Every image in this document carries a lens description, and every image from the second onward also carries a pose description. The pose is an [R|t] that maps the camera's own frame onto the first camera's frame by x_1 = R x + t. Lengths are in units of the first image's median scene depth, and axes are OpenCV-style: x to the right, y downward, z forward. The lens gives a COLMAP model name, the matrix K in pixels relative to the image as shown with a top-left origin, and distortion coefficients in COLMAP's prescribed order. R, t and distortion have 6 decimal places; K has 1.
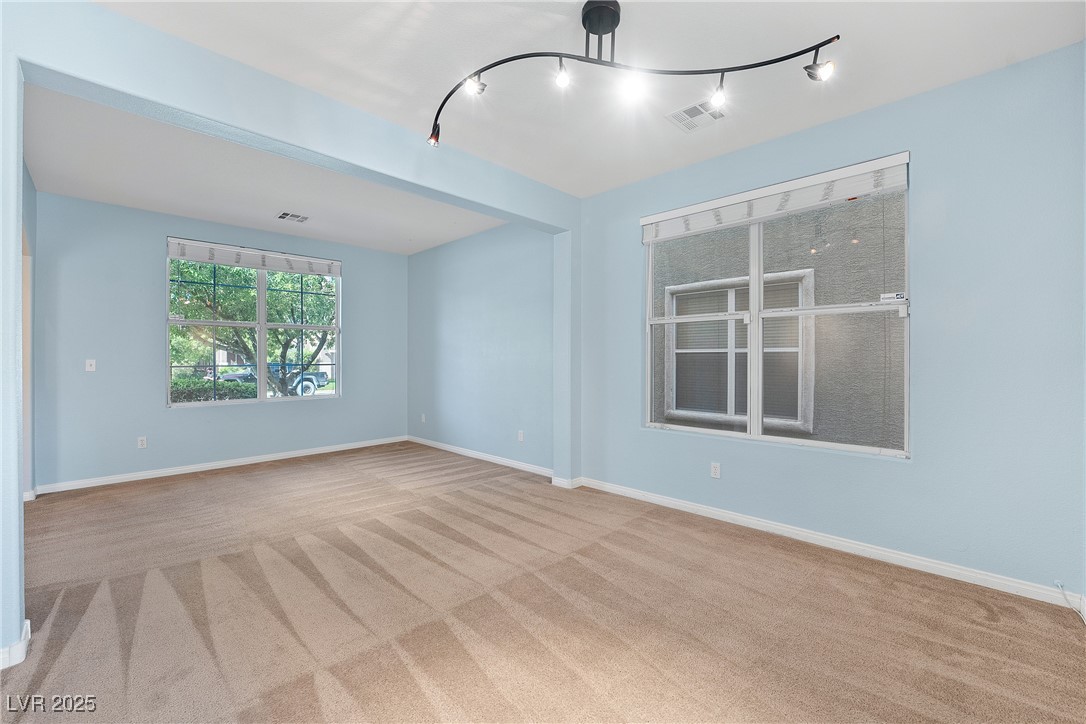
lens RADIAL K [[444.8, 0, 549.1], [0, 444.8, 357.1], [0, 0, 1]] dist [-0.029259, 0.005716]
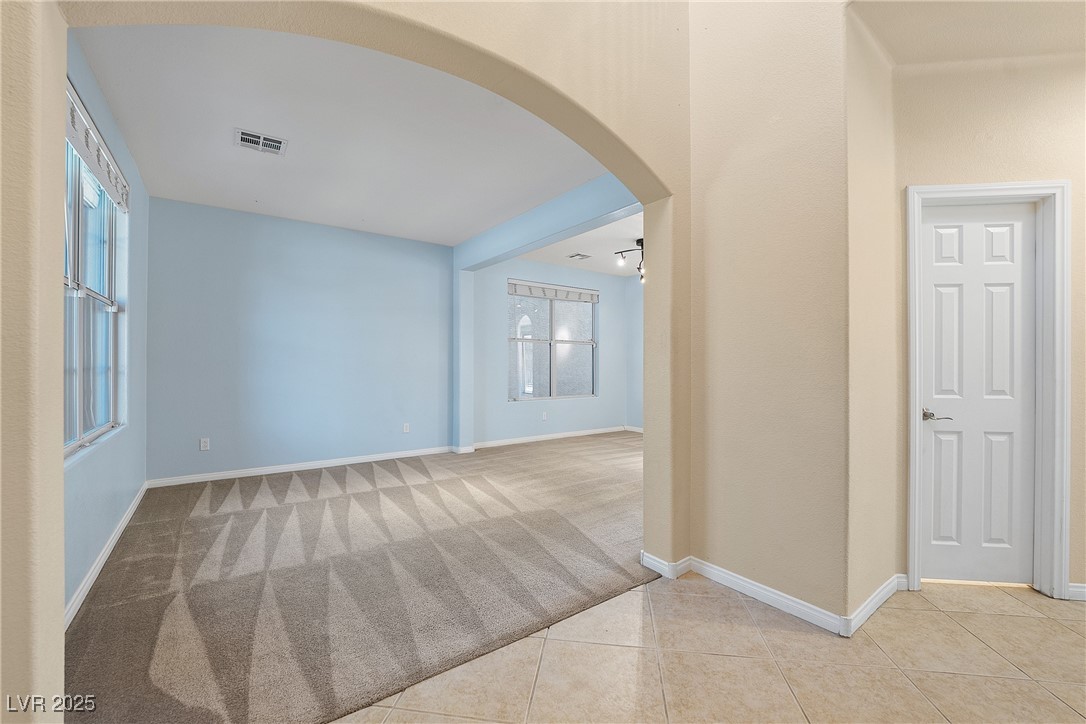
lens RADIAL K [[436.7, 0, 549.1], [0, 436.7, 366.6], [0, 0, 1]] dist [-0.021430, 0.000117]
pose [[0.150891, -0.001096, 0.988550, -1.447654], [-0.007124, 0.999972, 0.002196, 0.018780], [-0.988525, -0.007374, 0.150879, 0.603977]]
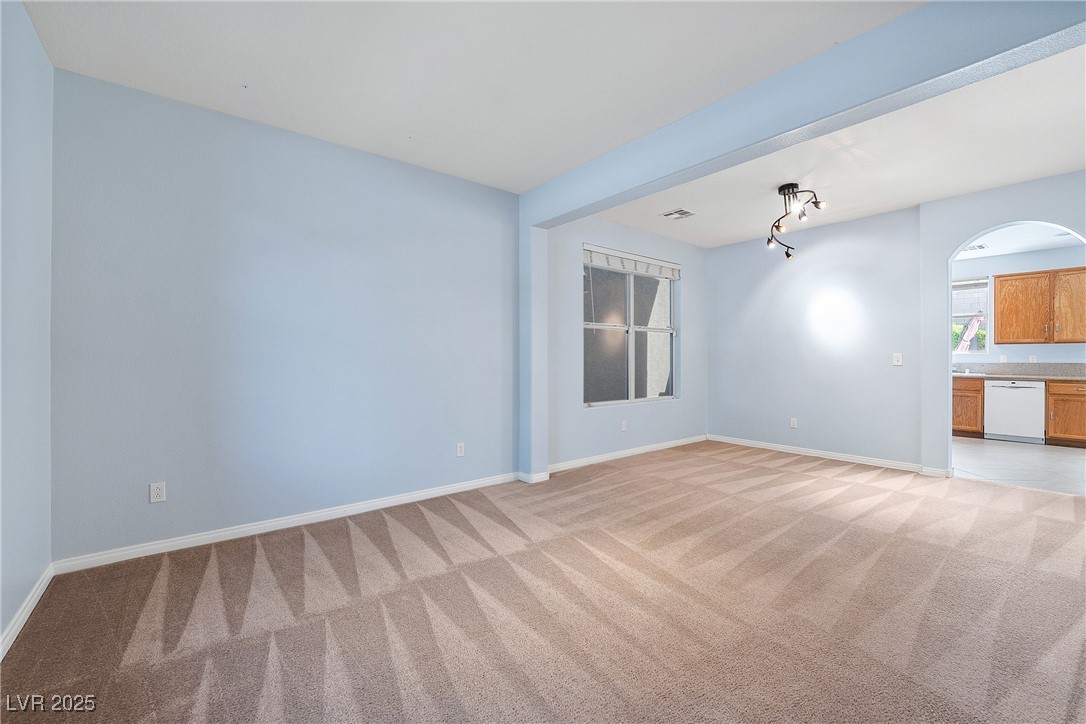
lens RADIAL K [[444.8, 0, 549.1], [0, 444.8, 357.1], [0, 0, 1]] dist [-0.029259, 0.005716]
pose [[0.109568, 0.003579, 0.993973, -1.084082], [-0.005411, 0.999981, -0.003004, 0.017510], [-0.993965, -0.005049, 0.109585, 0.977341]]
